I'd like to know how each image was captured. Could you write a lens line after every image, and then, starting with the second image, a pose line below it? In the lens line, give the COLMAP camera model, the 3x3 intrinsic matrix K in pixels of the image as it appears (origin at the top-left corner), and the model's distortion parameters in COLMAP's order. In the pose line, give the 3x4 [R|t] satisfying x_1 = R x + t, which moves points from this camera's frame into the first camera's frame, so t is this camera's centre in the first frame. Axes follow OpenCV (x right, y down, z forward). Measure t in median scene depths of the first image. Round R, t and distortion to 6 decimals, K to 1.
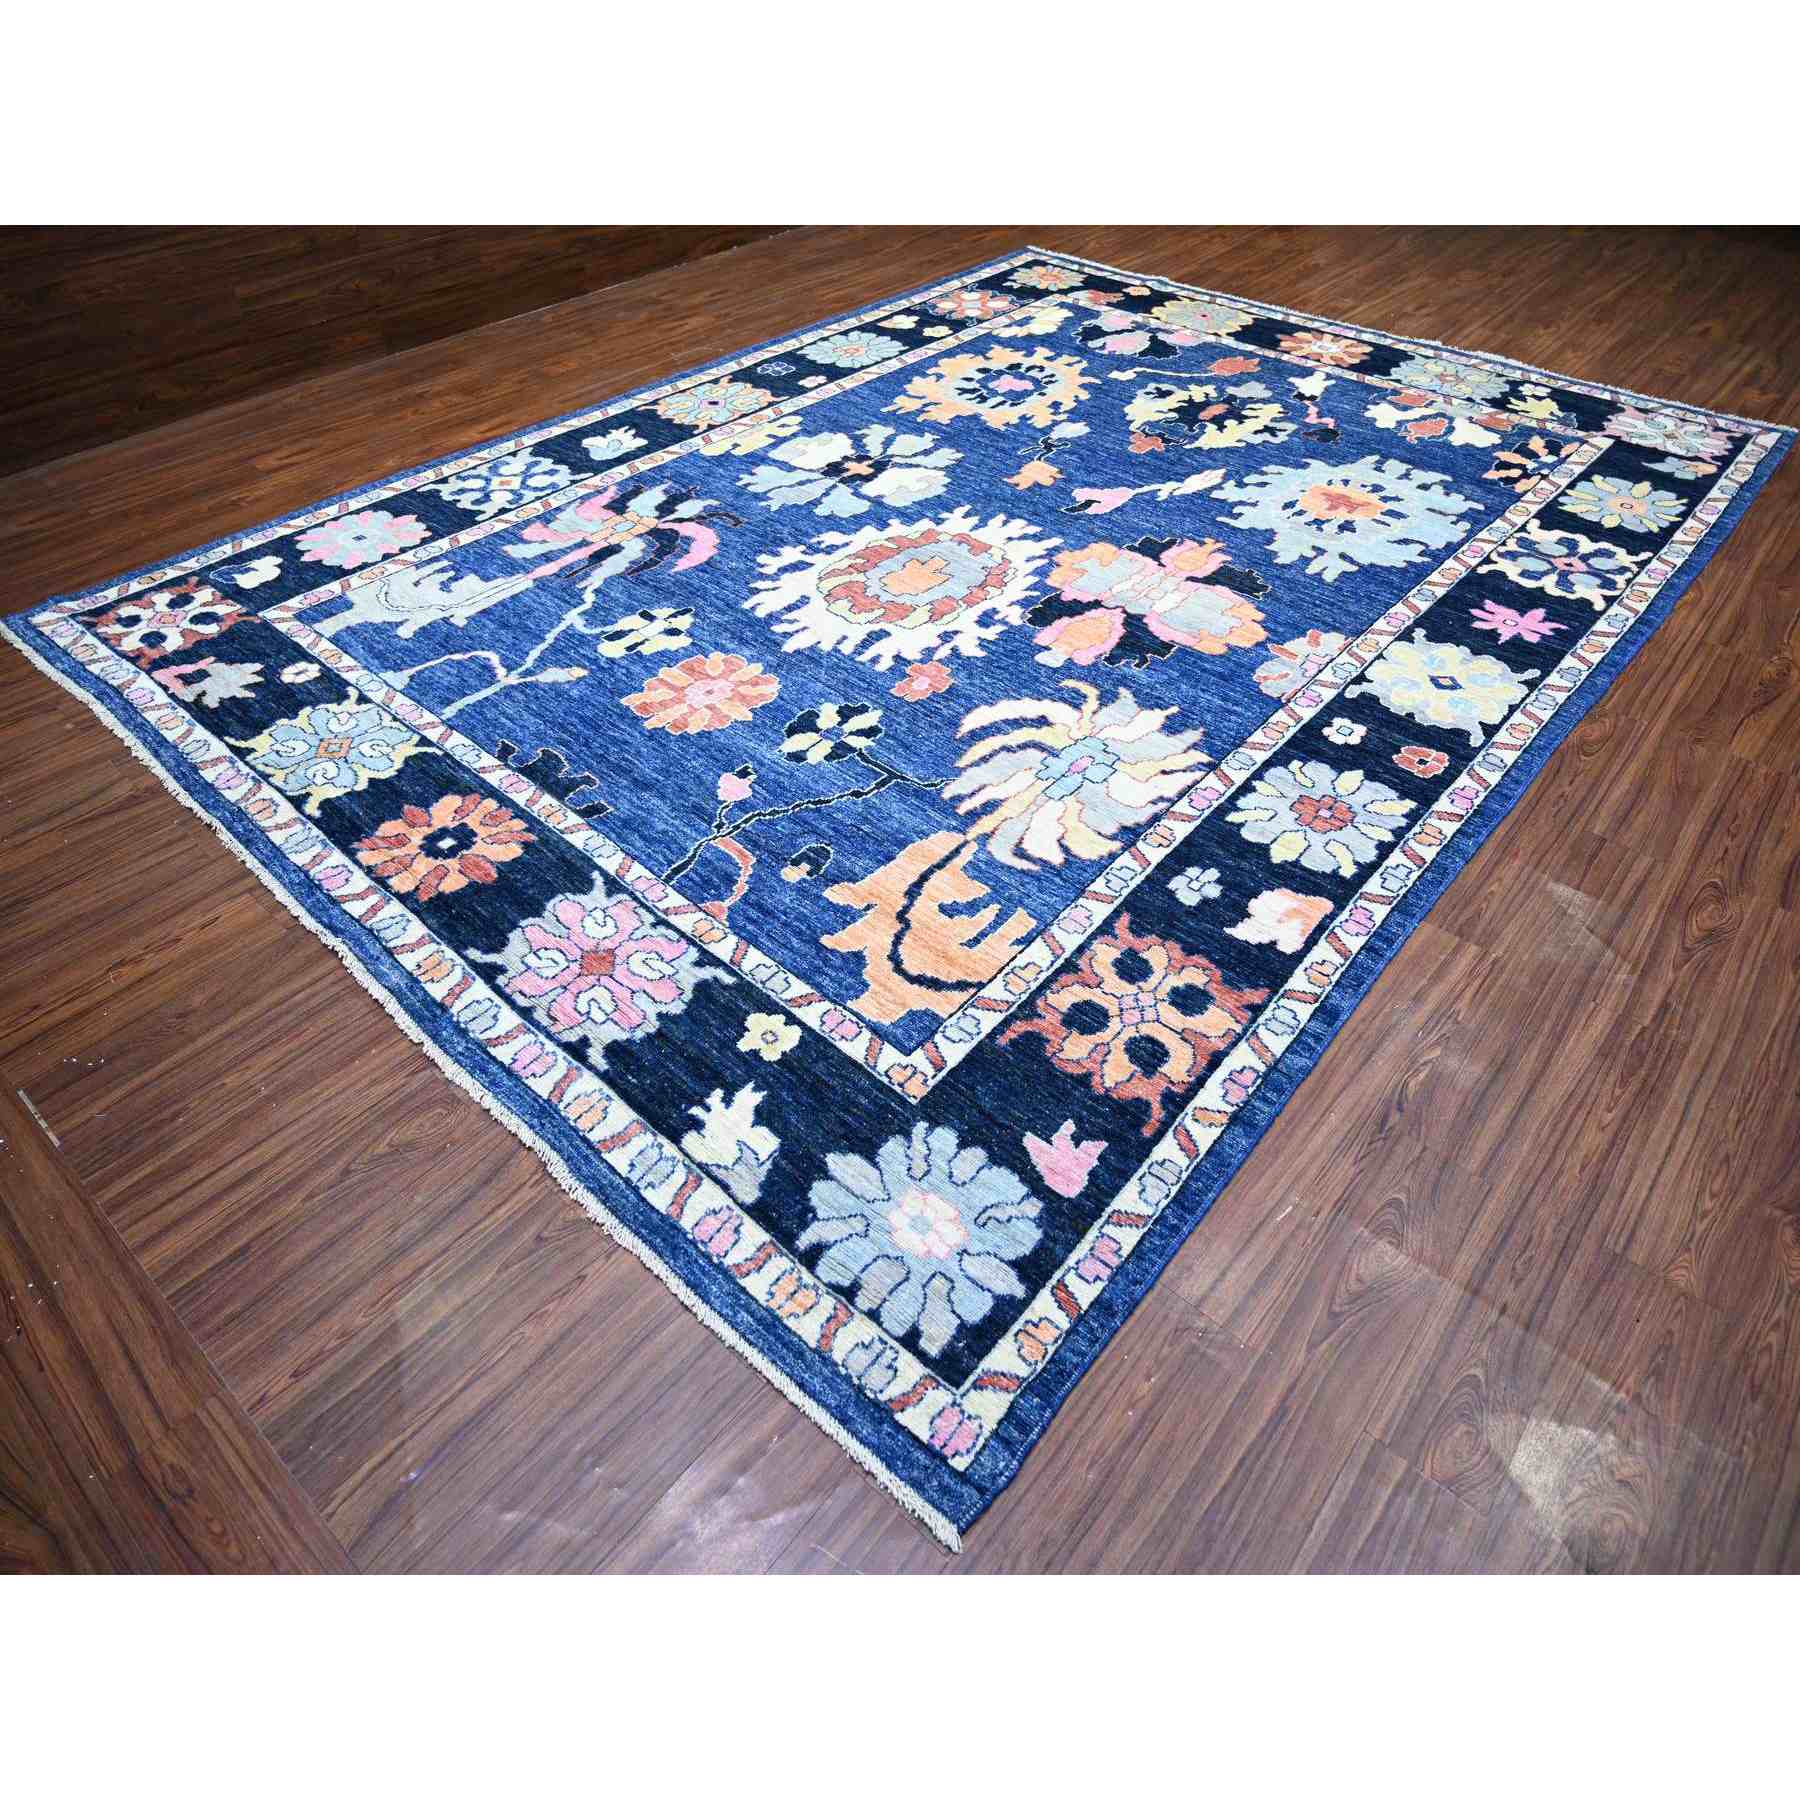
lens RADIAL K [[1034.3, 0, 900.0], [0, 1034.3, 900.0], [0, 0, 1]] dist [-0.007309, -0.000062]
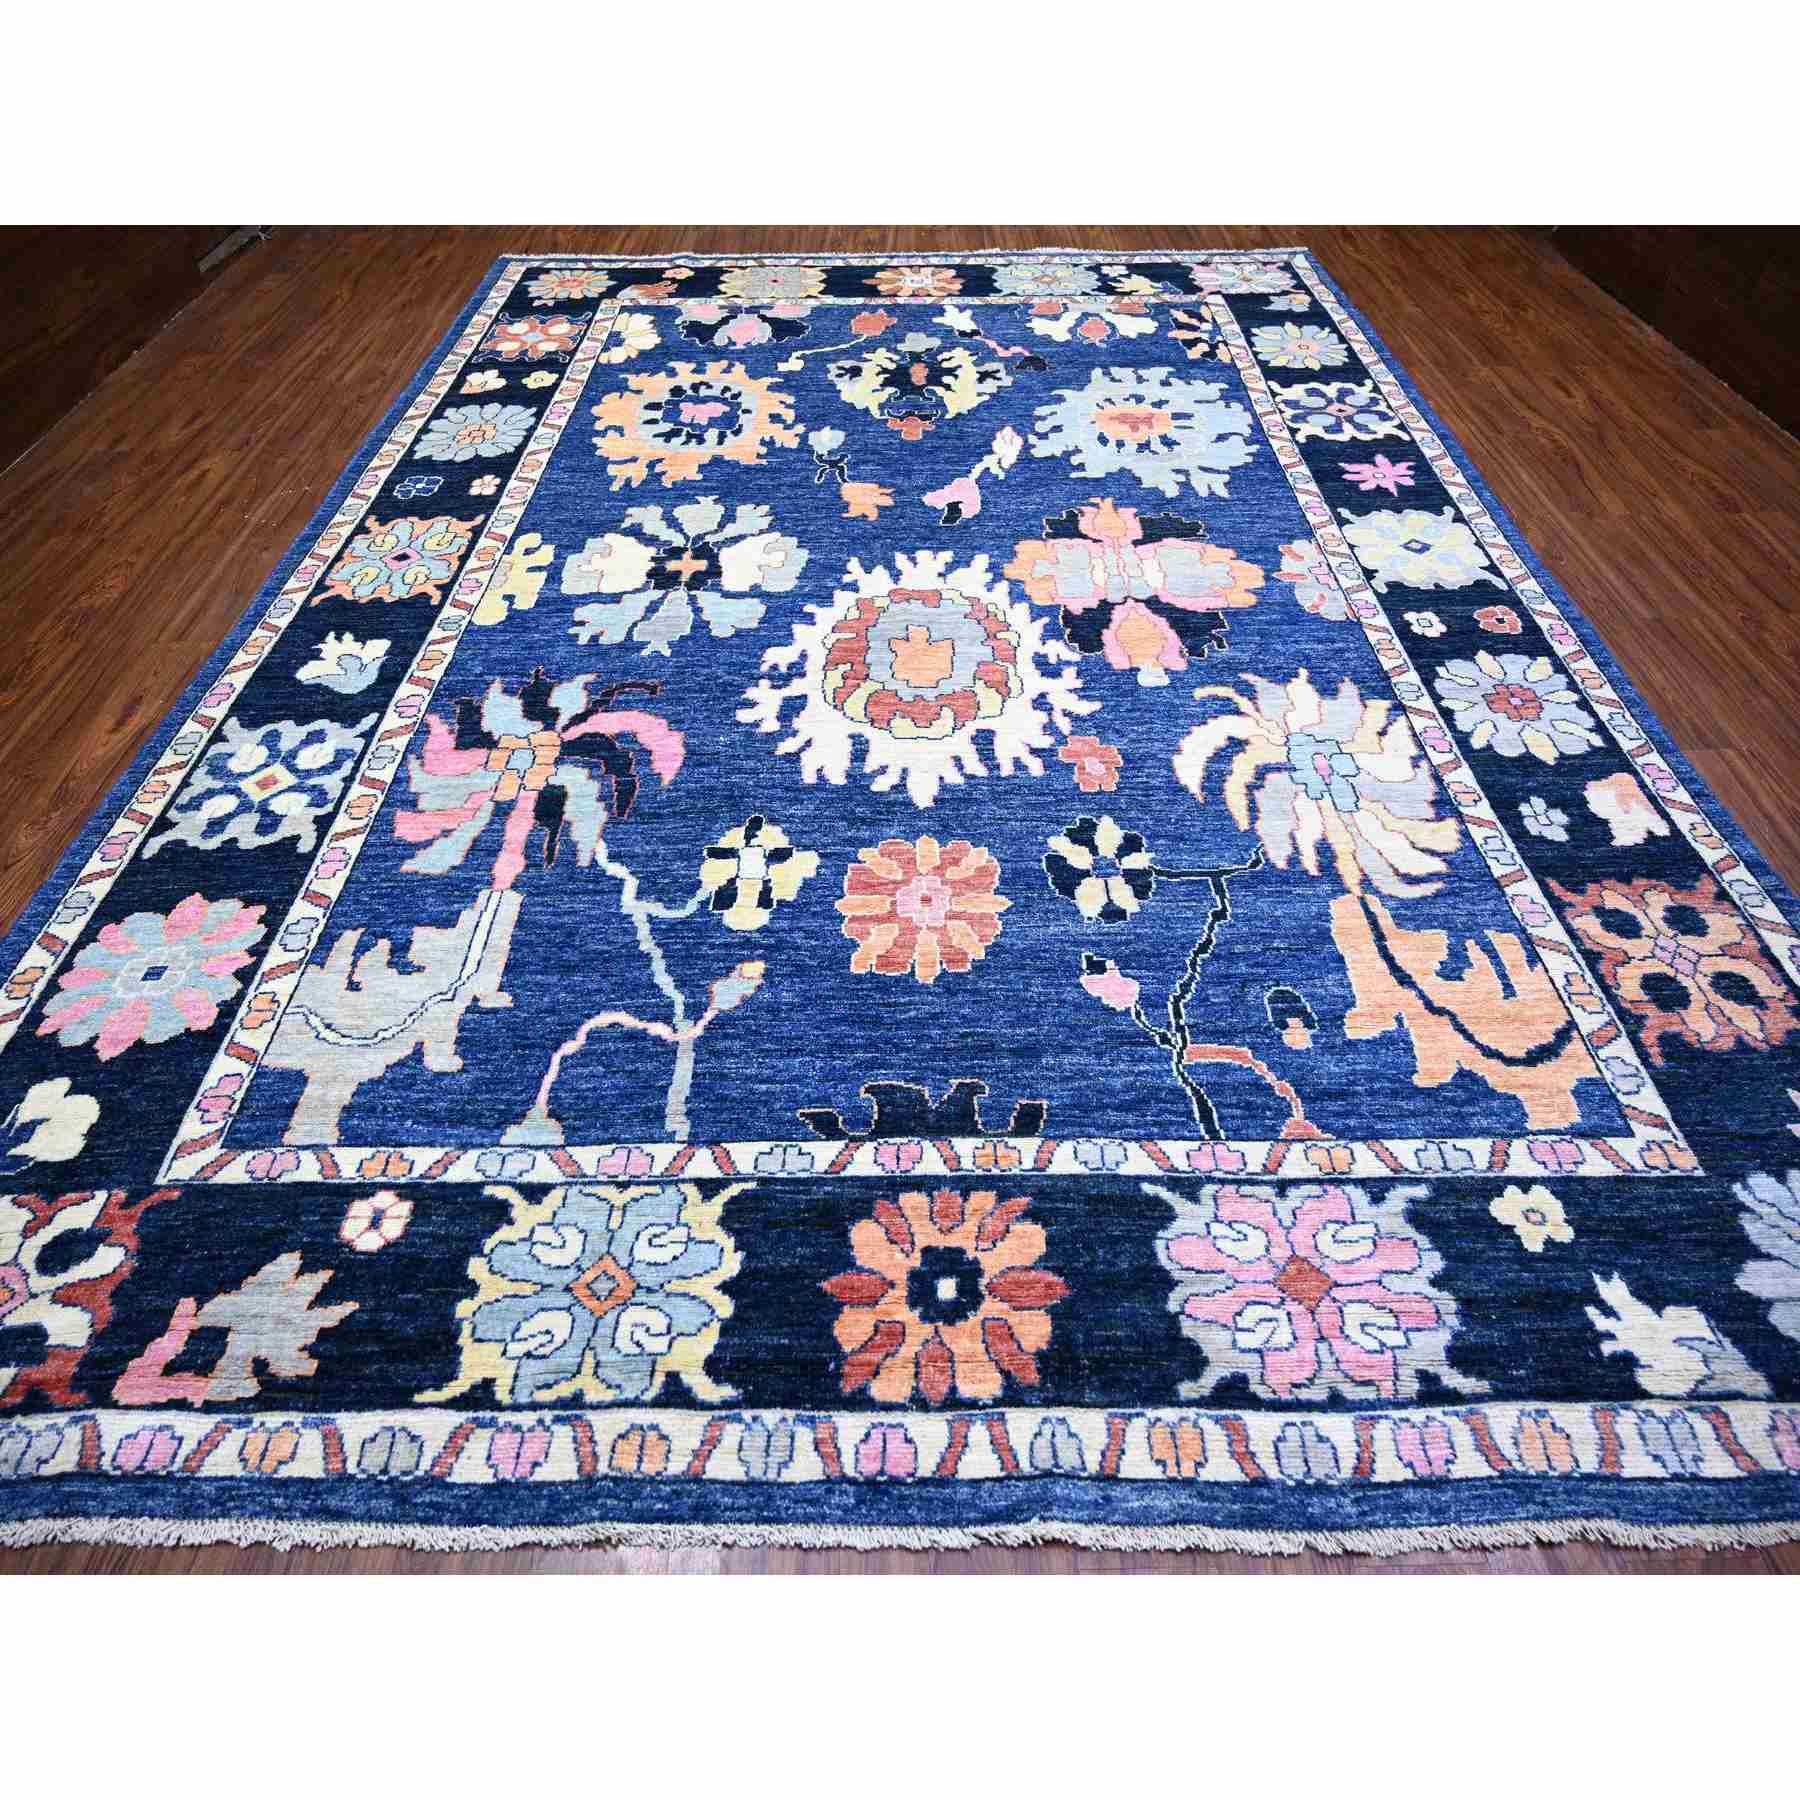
lens RADIAL K [[1034.3, 0, 900.0], [0, 1034.3, 900.0], [0, 0, 1]] dist [-0.007309, -0.000062]
pose [[0.752067, -0.499854, 0.429583, -0.470479], [0.483744, 0.861316, 0.155325, -0.294239], [-0.447646, 0.090994, 0.889569, 0.299947]]
